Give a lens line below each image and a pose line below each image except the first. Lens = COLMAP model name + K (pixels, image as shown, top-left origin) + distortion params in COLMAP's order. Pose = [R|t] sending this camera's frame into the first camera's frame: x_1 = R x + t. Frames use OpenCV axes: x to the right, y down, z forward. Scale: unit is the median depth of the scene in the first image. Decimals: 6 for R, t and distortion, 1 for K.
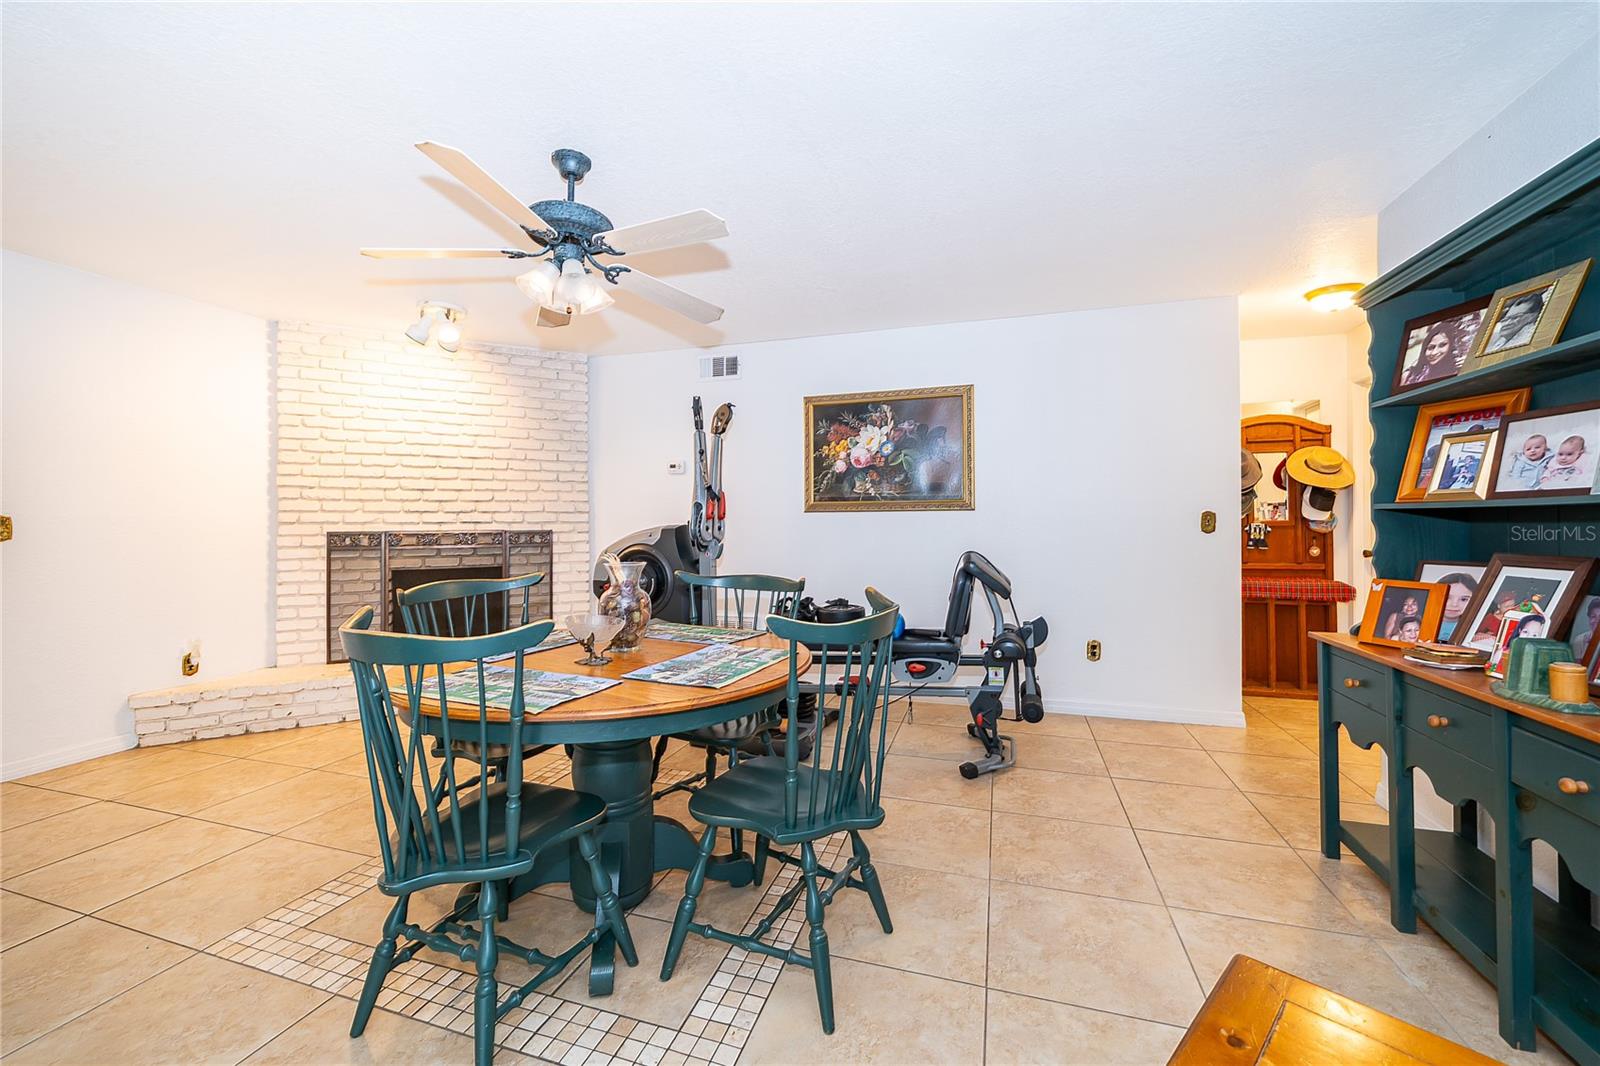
lens RADIAL K [[630.6, 0, 807.0], [0, 630.6, 528.9], [0, 0, 1]] dist [-0.004451, 0.000210]
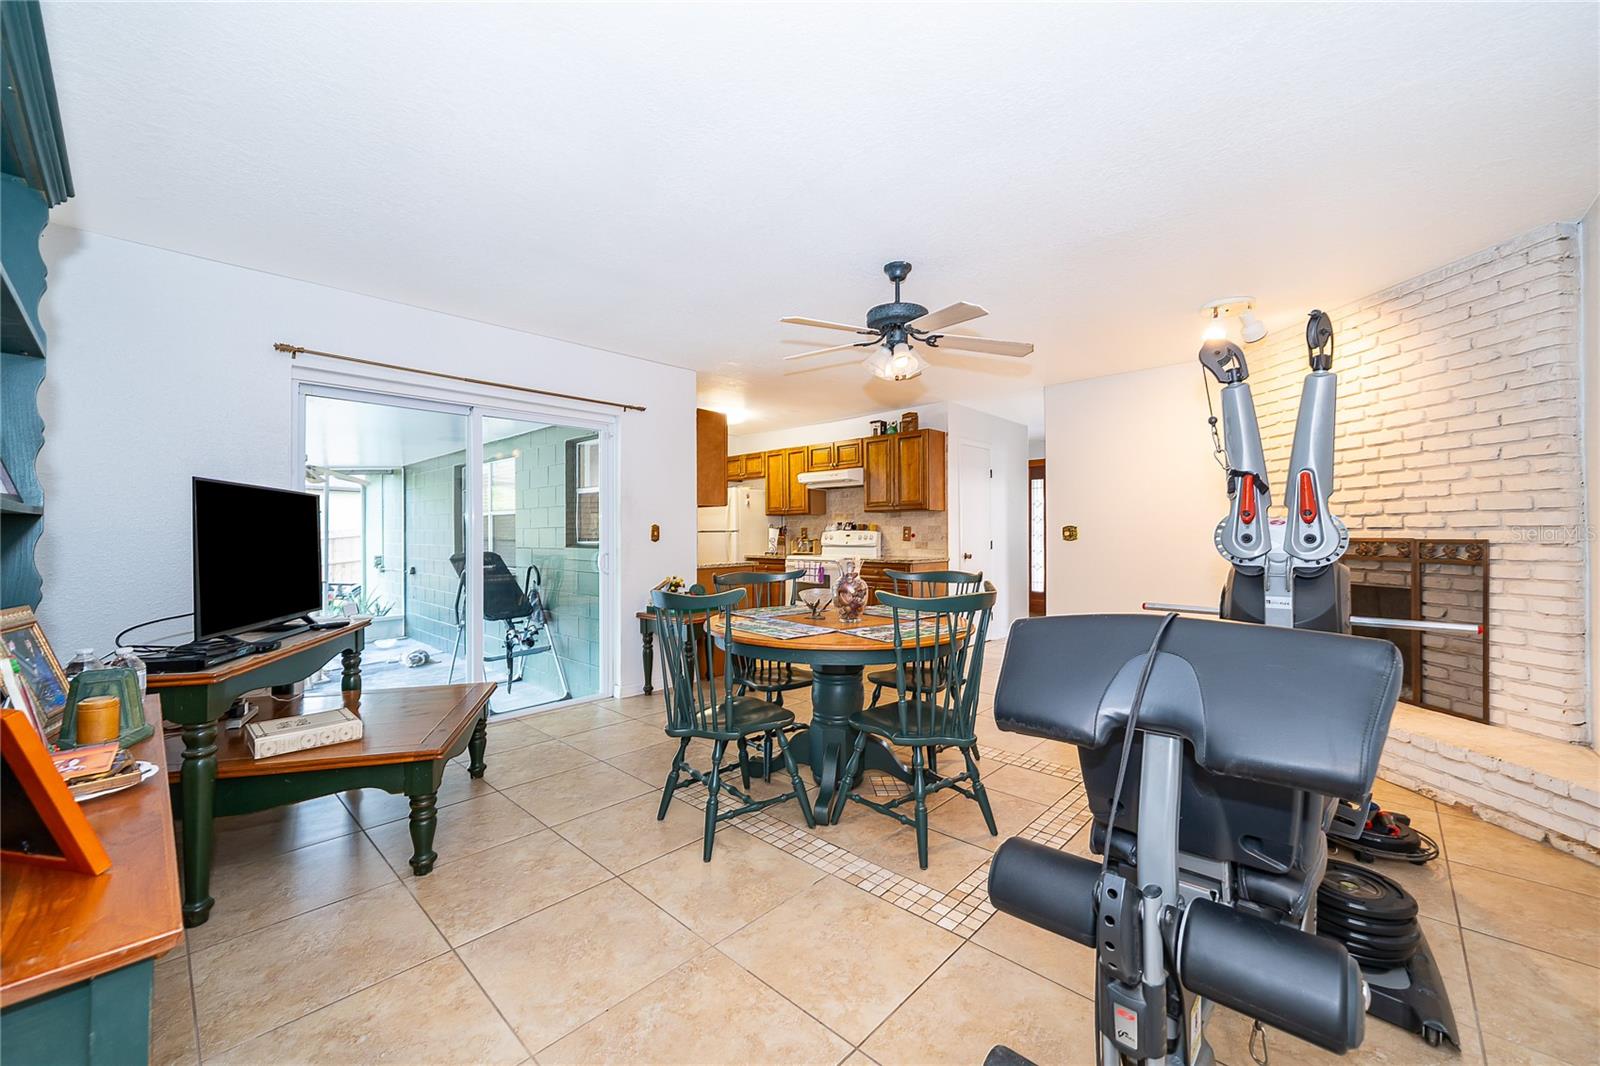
lens RADIAL K [[630.6, 0, 786.4], [0, 630.6, 532.6], [0, 0, 1]] dist [-0.004451, 0.000210]
pose [[-0.445683, 0.008085, -0.895155, 0.461207], [0.008788, 0.999951, 0.004656, -0.014401], [0.895148, -0.005791, -0.445732, 0.664706]]
